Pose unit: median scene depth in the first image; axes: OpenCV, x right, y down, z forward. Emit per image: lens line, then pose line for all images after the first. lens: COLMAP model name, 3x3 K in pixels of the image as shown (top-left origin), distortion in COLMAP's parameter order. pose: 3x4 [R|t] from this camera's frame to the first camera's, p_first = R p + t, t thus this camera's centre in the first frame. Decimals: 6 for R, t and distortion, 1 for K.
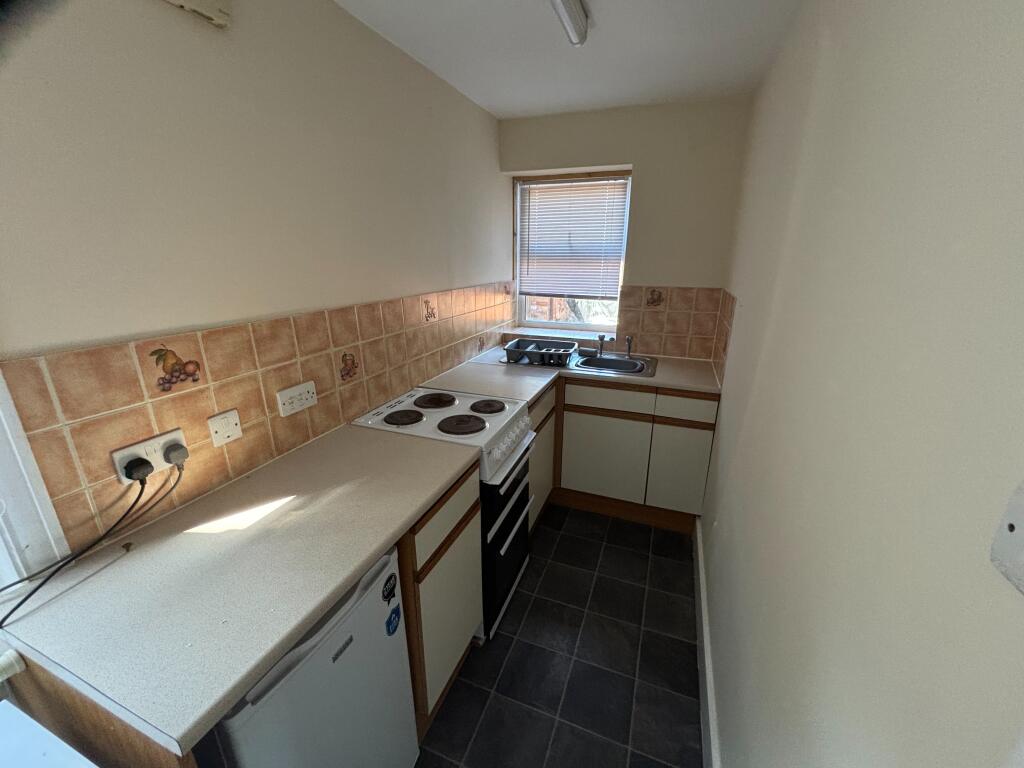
lens RADIAL K [[411.2, 0, 508.5], [0, 411.2, 382.6], [0, 0, 1]] dist [0.003002, 0.000387]
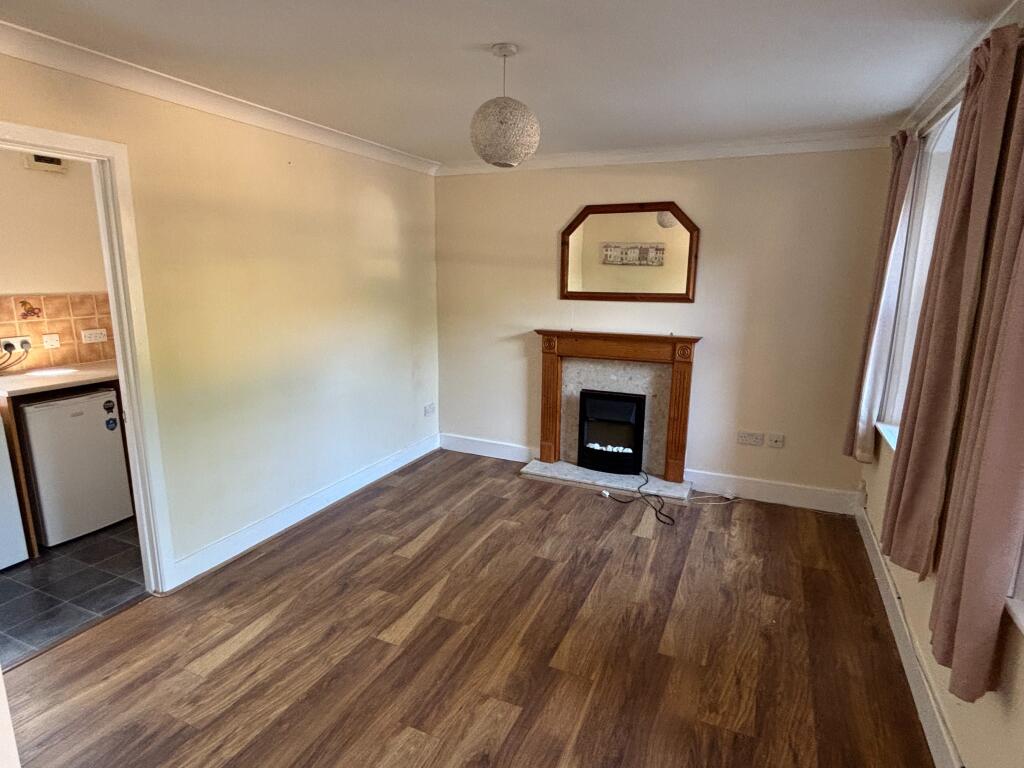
lens RADIAL K [[562.5, 0, 512.7], [0, 562.5, 384.3], [0, 0, 1]] dist [0.005275, 0.001987]
pose [[0.998780, 0.022113, -0.044145, 2.092303], [-0.026470, 0.994564, -0.100704, 0.634318], [0.041678, 0.101750, 0.993937, -2.047697]]
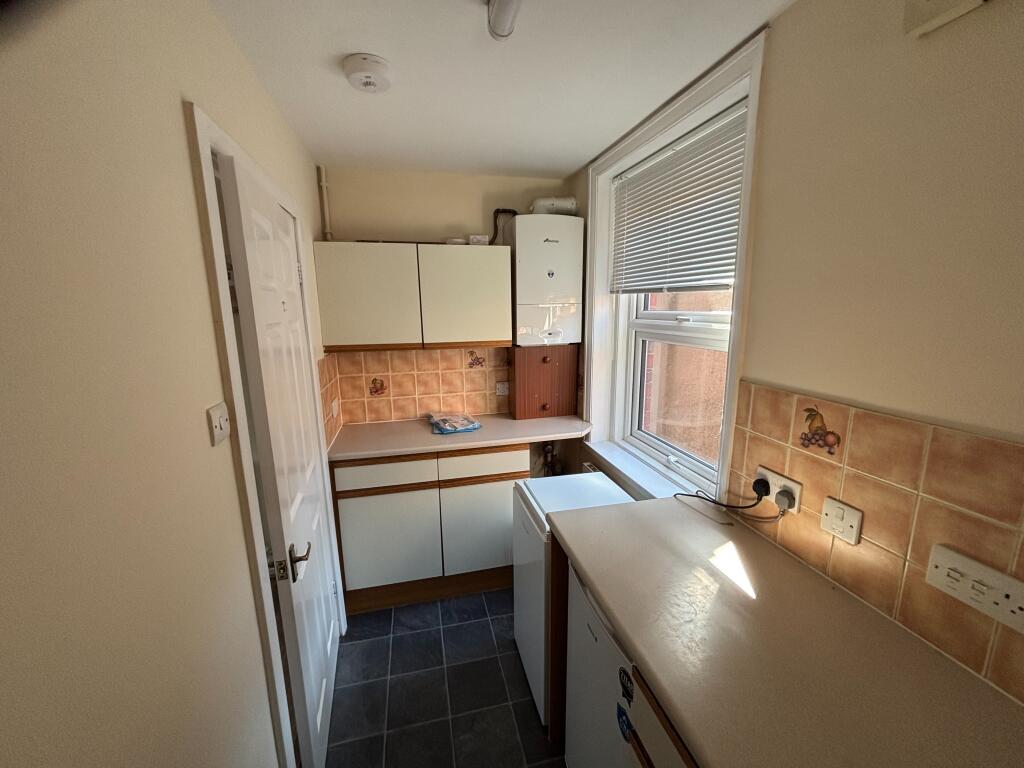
lens RADIAL K [[411.2, 0, 513.3], [0, 411.2, 382.5], [0, 0, 1]] dist [0.003002, 0.000387]
pose [[-0.817660, 0.112418, -0.564619, 0.346469], [-0.165777, 0.893231, 0.417919, -0.427147], [0.551317, 0.435317, -0.711723, 1.217680]]
